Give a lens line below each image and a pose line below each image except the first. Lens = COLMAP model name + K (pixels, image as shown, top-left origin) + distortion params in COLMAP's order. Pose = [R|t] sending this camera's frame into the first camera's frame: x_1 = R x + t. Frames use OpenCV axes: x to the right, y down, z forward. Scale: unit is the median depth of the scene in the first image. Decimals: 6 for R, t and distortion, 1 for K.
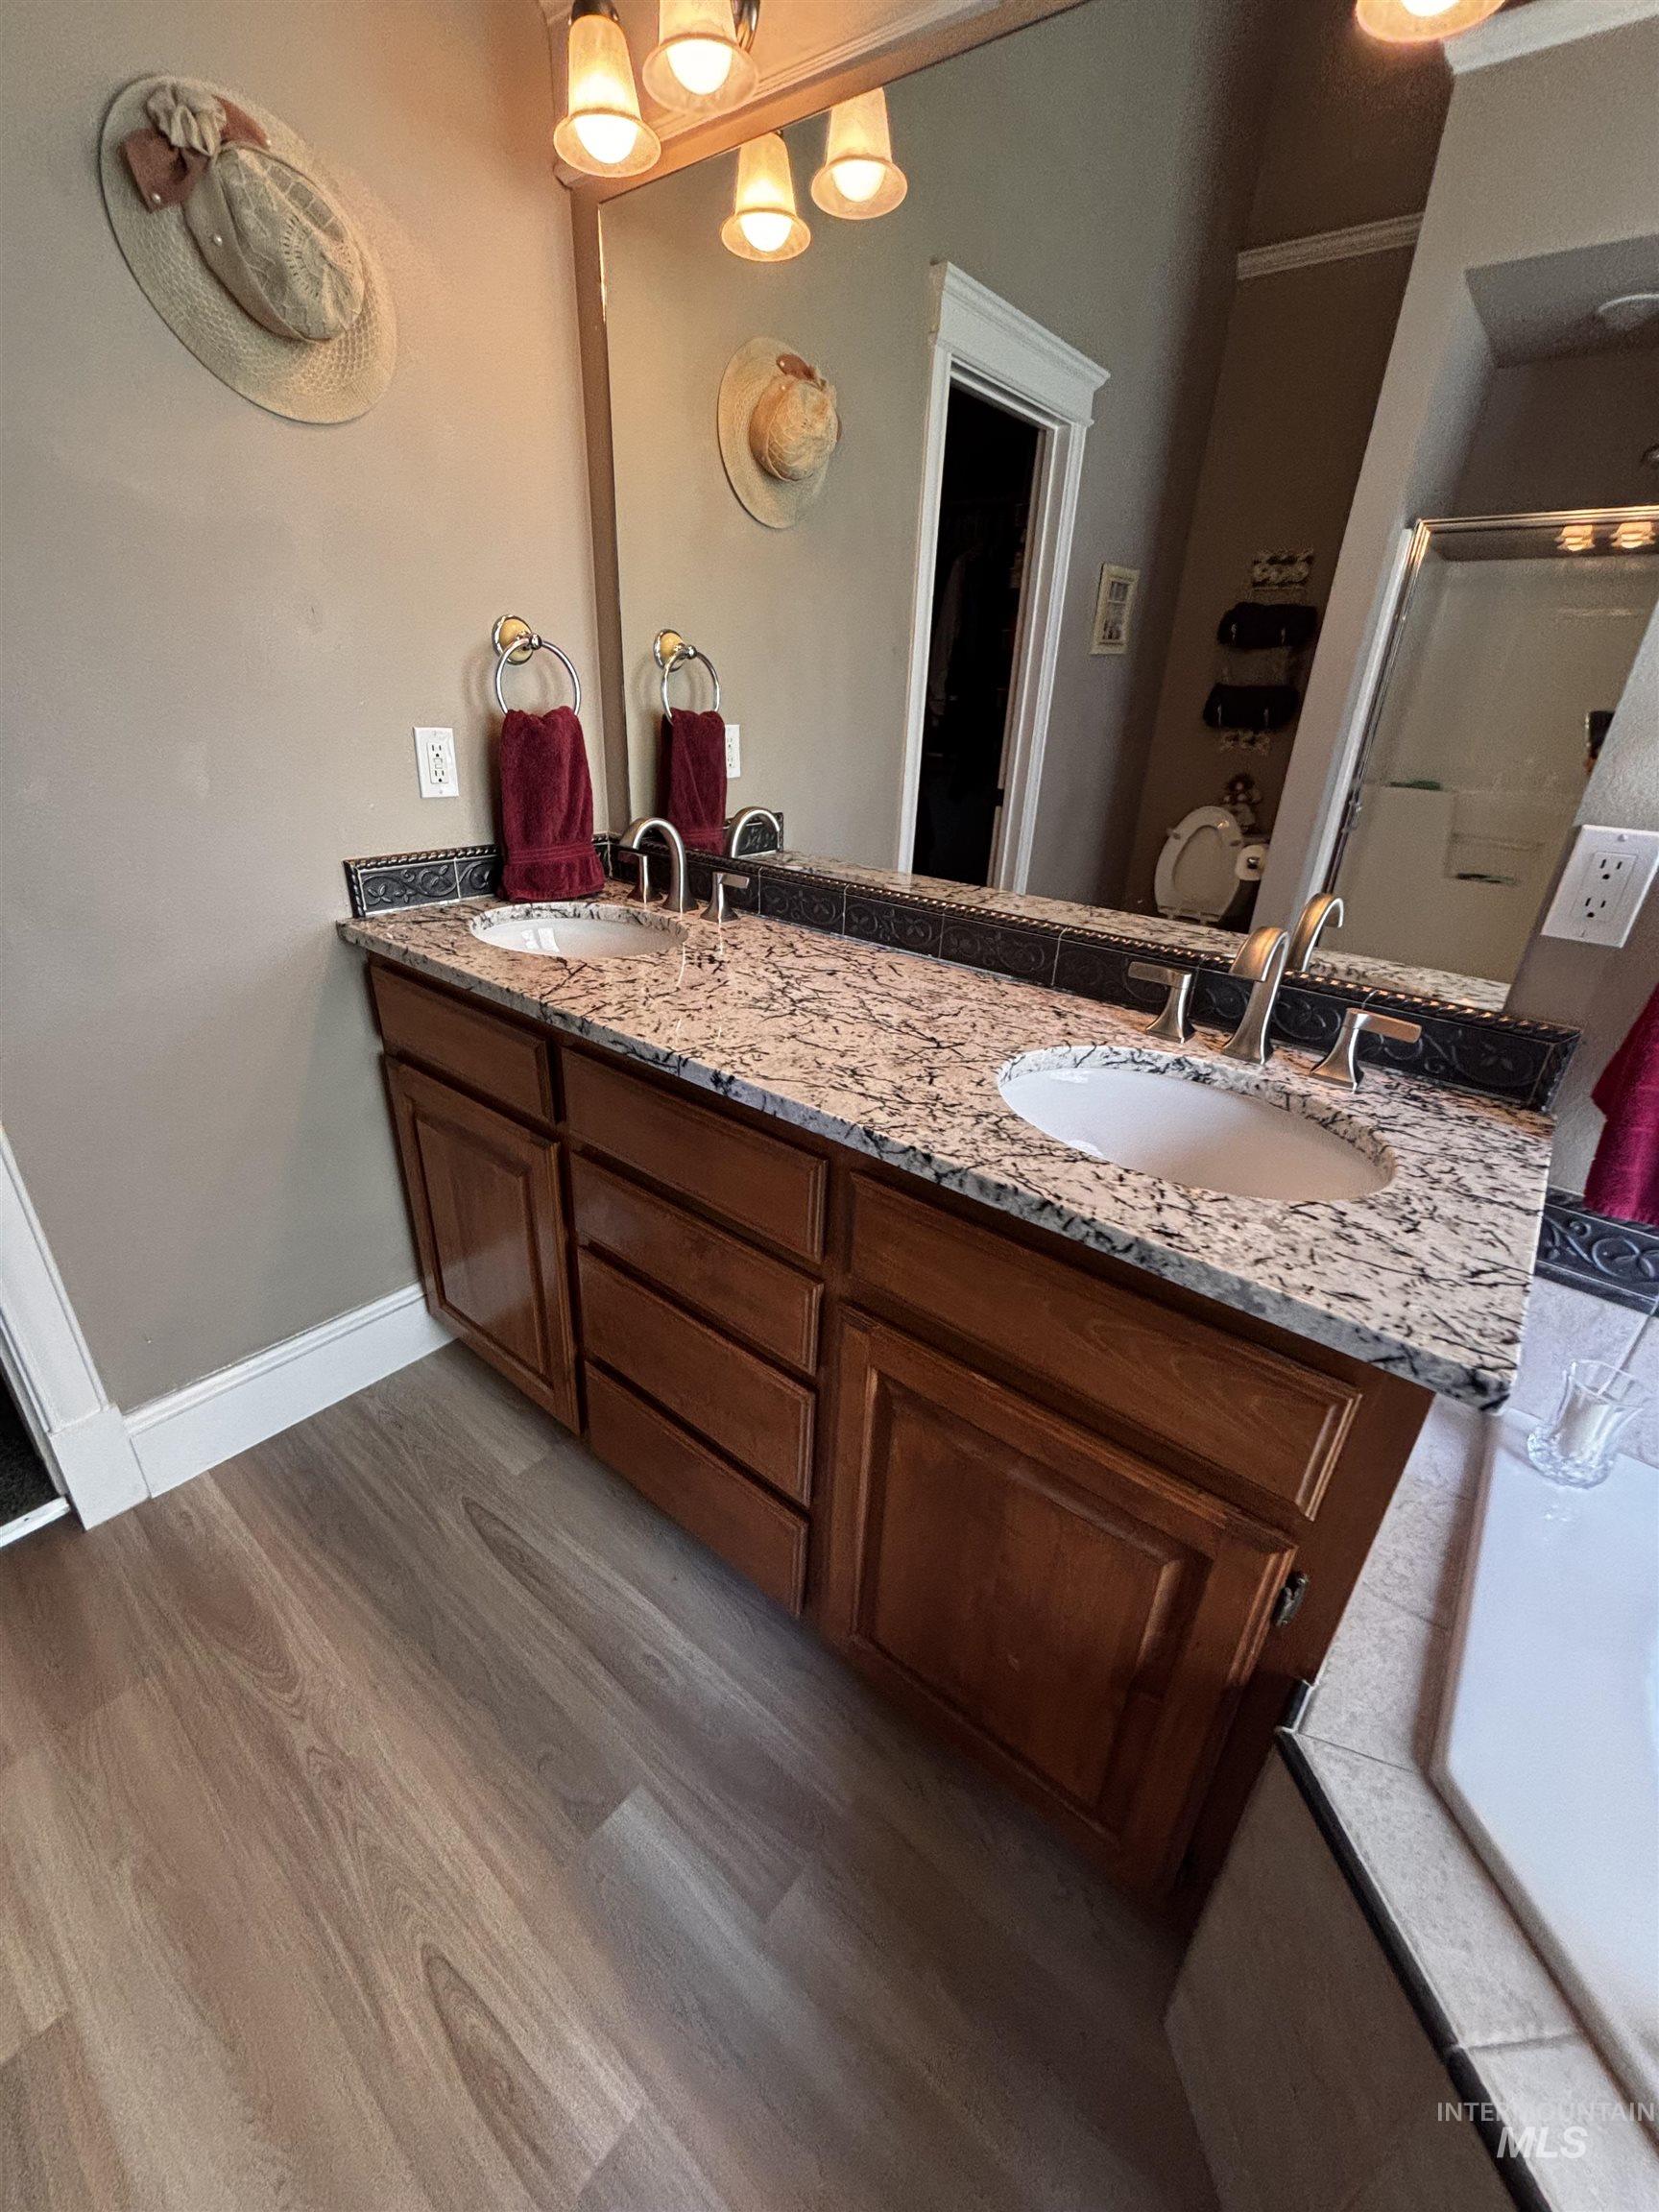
lens RADIAL K [[895.0, 0, 829.1], [0, 895.0, 1116.3], [0, 0, 1]] dist [0.007024, -0.000091]
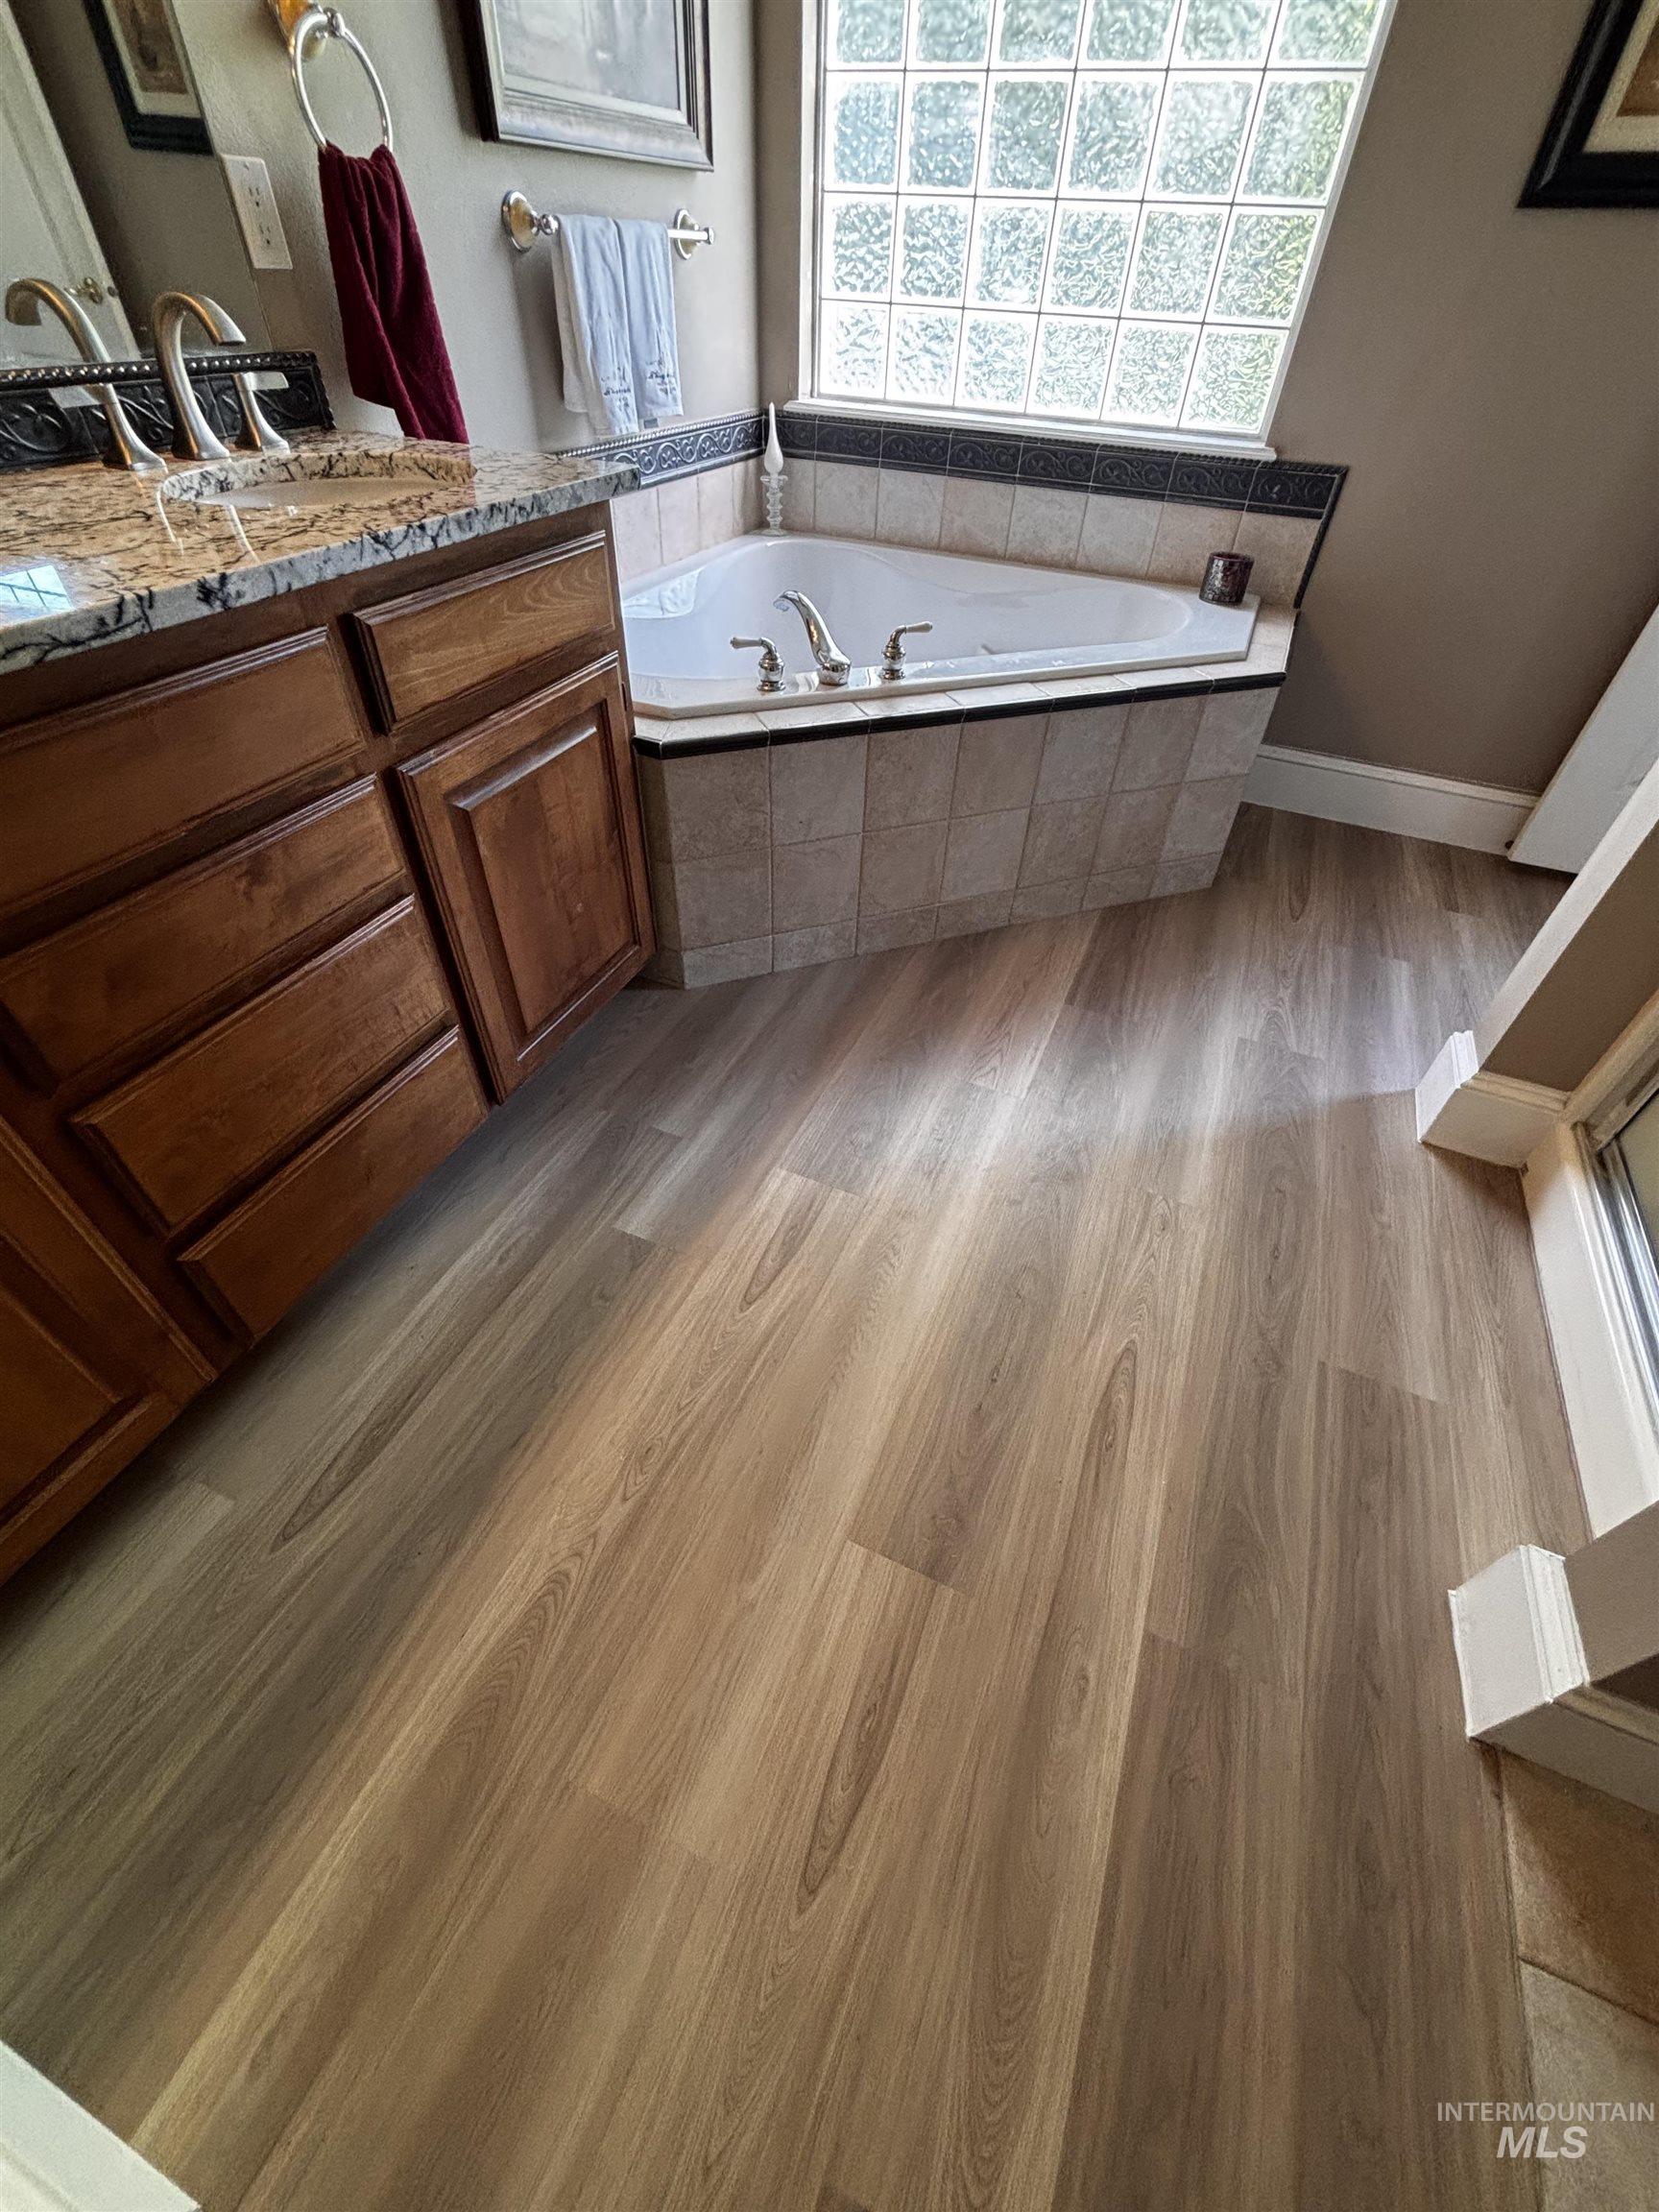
lens RADIAL K [[895.0, 0, 833.3], [0, 895.0, 1104.6], [0, 0, 1]] dist [0.007024, -0.000091]
pose [[-0.279302, -0.697390, 0.660029, -1.153144], [0.370270, 0.555998, 0.744155, -0.180712], [-0.885941, 0.452233, 0.102931, 0.611731]]
